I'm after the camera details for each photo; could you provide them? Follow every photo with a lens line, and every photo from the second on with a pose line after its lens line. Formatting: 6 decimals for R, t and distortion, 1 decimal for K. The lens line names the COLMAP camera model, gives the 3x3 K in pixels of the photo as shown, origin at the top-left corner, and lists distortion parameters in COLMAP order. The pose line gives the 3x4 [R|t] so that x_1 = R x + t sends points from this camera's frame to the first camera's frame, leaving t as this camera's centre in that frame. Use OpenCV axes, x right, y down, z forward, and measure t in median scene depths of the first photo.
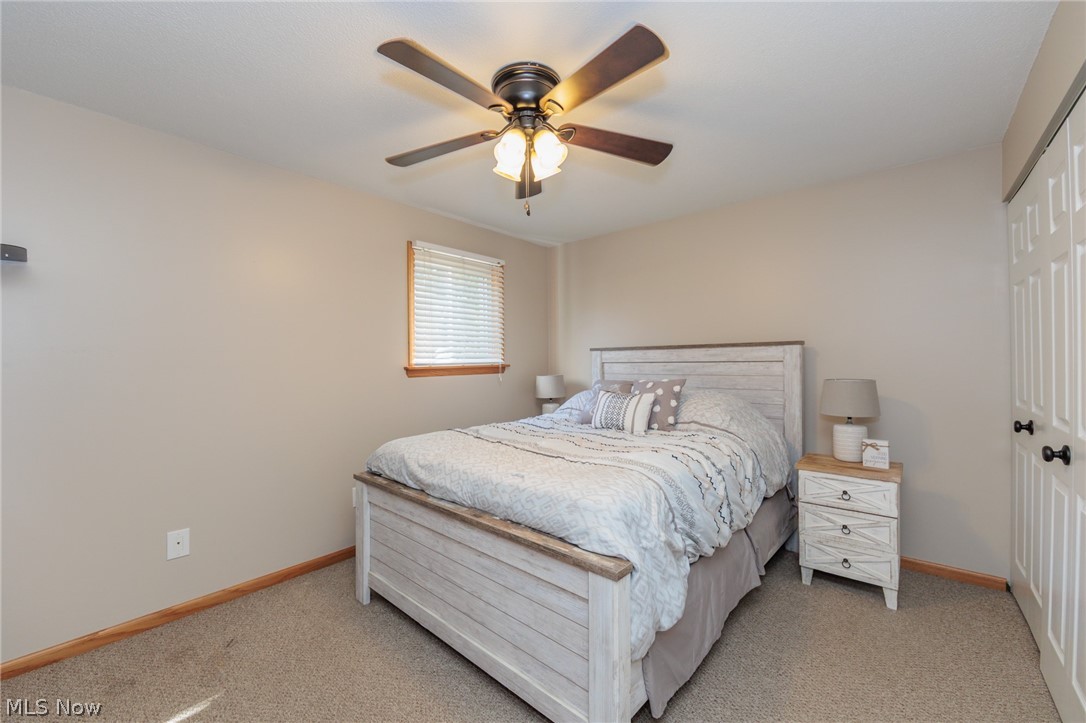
lens RADIAL K [[424.9, 0, 547.2], [0, 424.9, 363.7], [0, 0, 1]] dist [-0.002301, -0.000206]
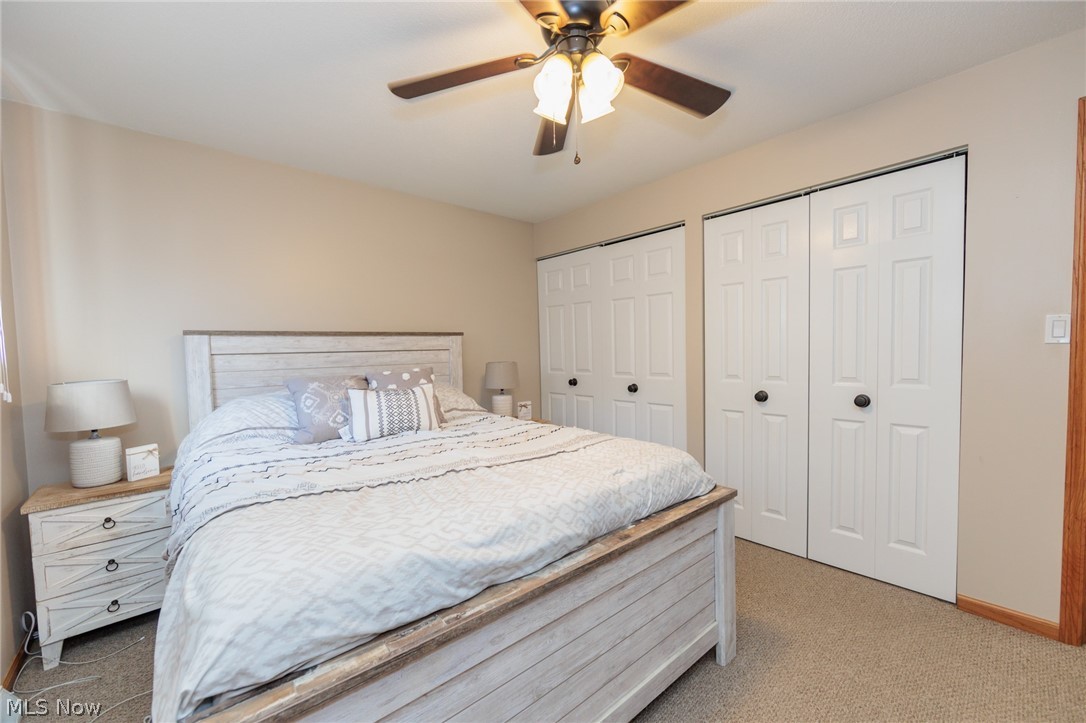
lens RADIAL K [[439.1, 0, 543.5], [0, 439.1, 345.0], [0, 0, 1]] dist [0.014534, 0.000222]
pose [[0.135065, 0.012153, 0.990762, -0.602699], [0.024634, 0.999575, -0.015620, 0.007377], [-0.990530, 0.026516, 0.134708, 0.621923]]
